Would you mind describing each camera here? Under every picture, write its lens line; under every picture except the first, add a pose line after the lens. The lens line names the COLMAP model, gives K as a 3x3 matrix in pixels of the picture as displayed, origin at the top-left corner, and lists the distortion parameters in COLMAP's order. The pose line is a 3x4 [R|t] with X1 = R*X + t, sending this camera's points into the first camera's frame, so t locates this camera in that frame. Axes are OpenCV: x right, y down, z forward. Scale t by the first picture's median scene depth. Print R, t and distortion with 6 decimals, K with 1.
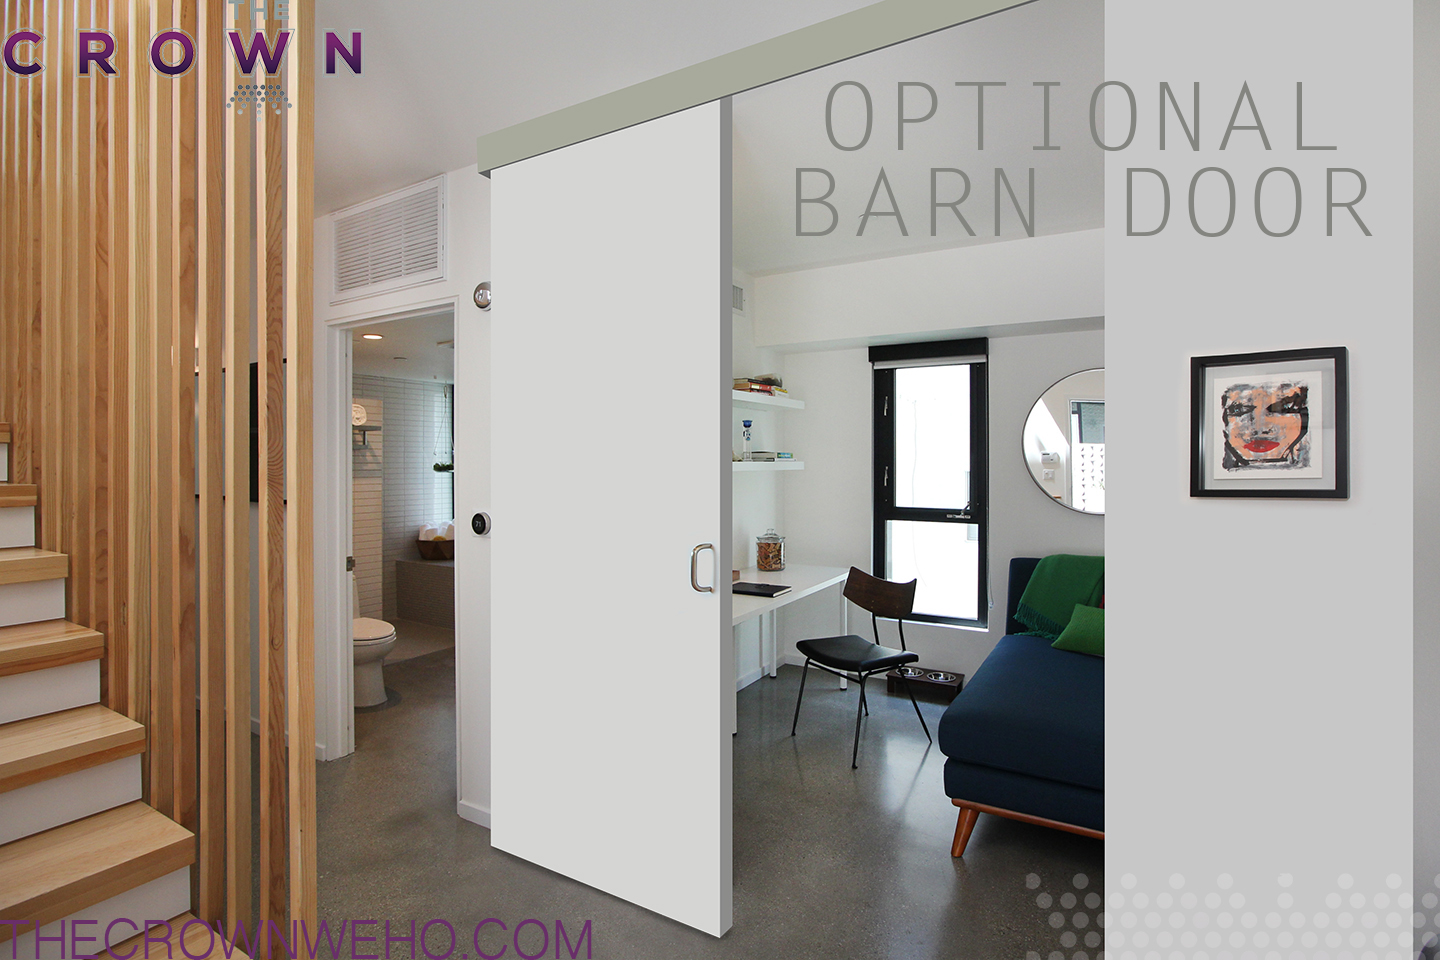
lens RADIAL K [[694.5, 0, 718.7], [0, 694.5, 461.6], [0, 0, 1]] dist [-0.040612, 0.018622]
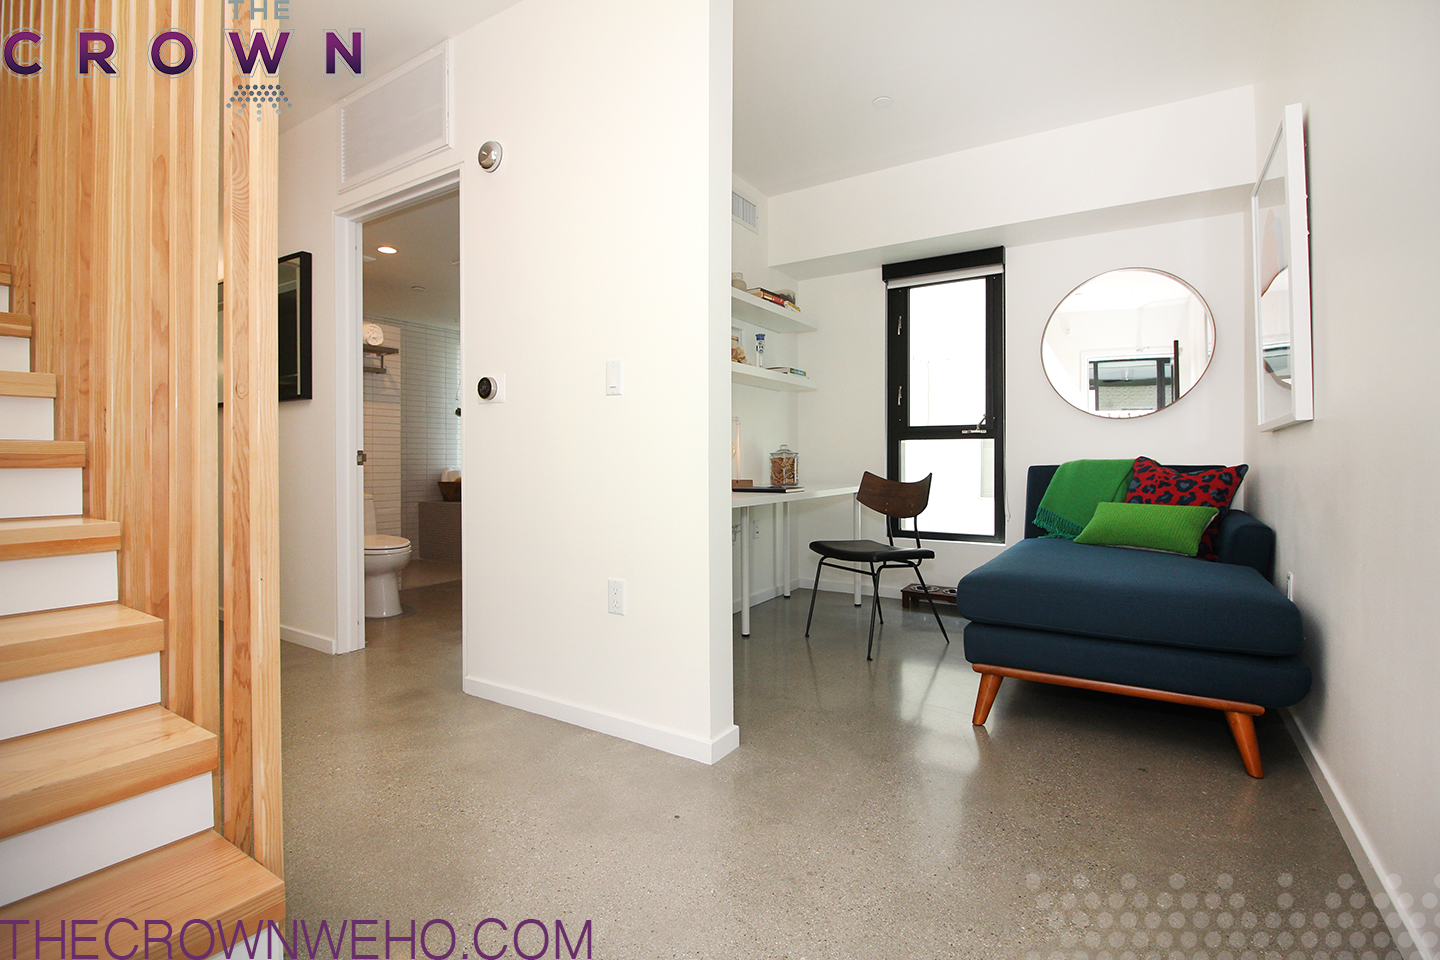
lens RADIAL K [[662.0, 0, 720.0], [0, 662.0, 465.7], [0, 0, 1]] dist [-0.000415, -0.012492]
pose [[0.999632, -0.002352, -0.027036, 0.008711], [0.002462, 0.999989, 0.004058, 0.125987], [0.027027, -0.004123, 0.999626, 0.043130]]
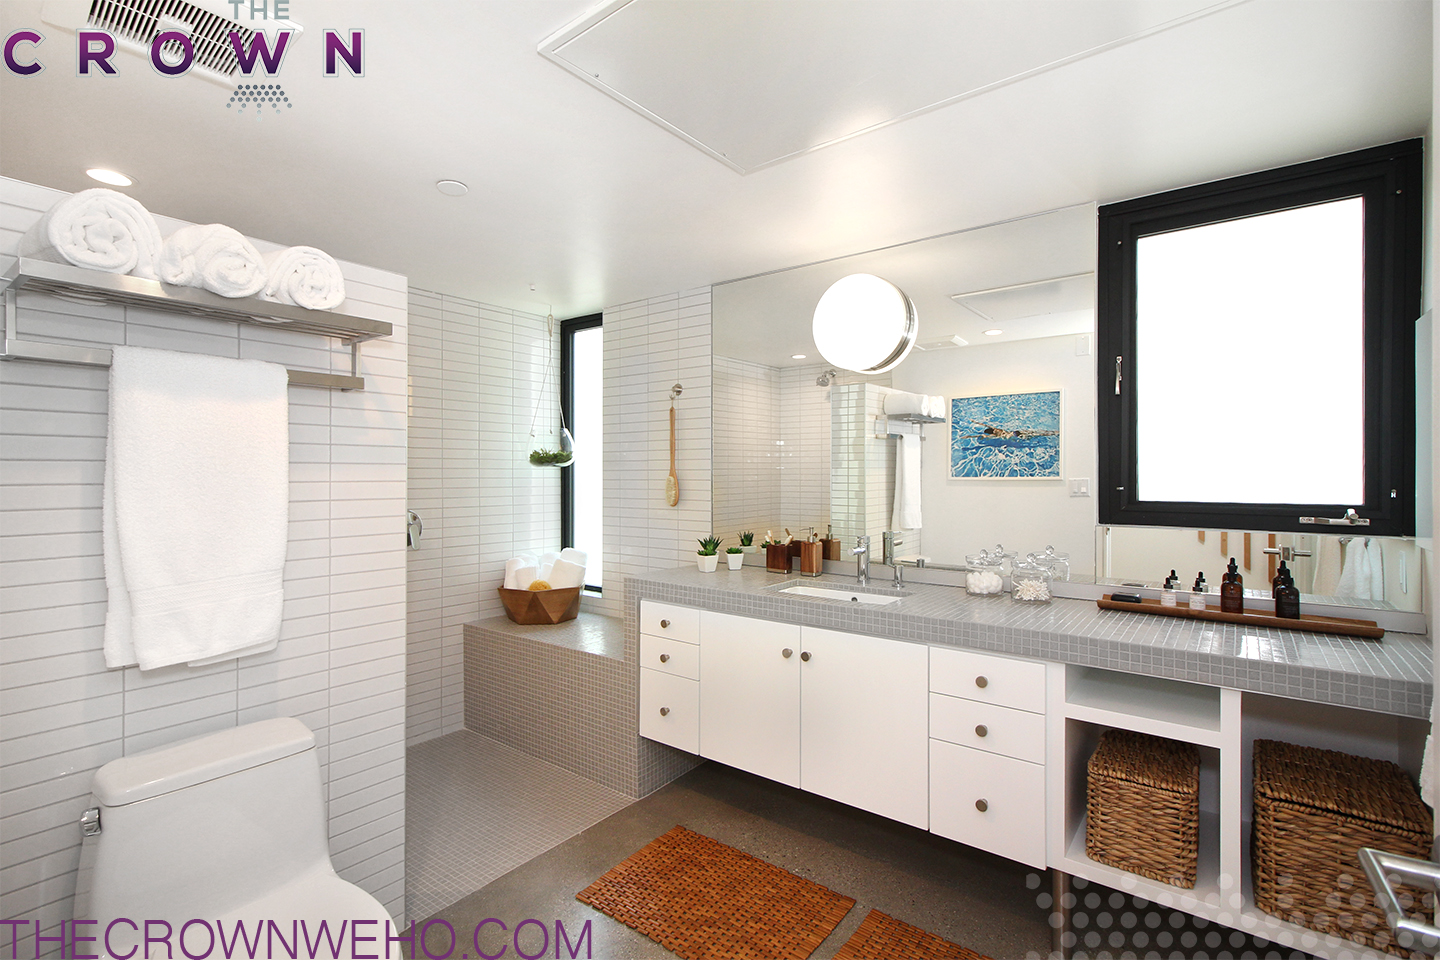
lens RADIAL K [[668.4, 0, 724.8], [0, 668.4, 463.8], [0, 0, 1]] dist [-0.001817, -0.000229]
pose [[0.993855, -0.005944, -0.110530, -0.288299], [0.004163, 0.999858, -0.016342, 0.033989], [0.110611, 0.015781, 0.993738, 0.704996]]
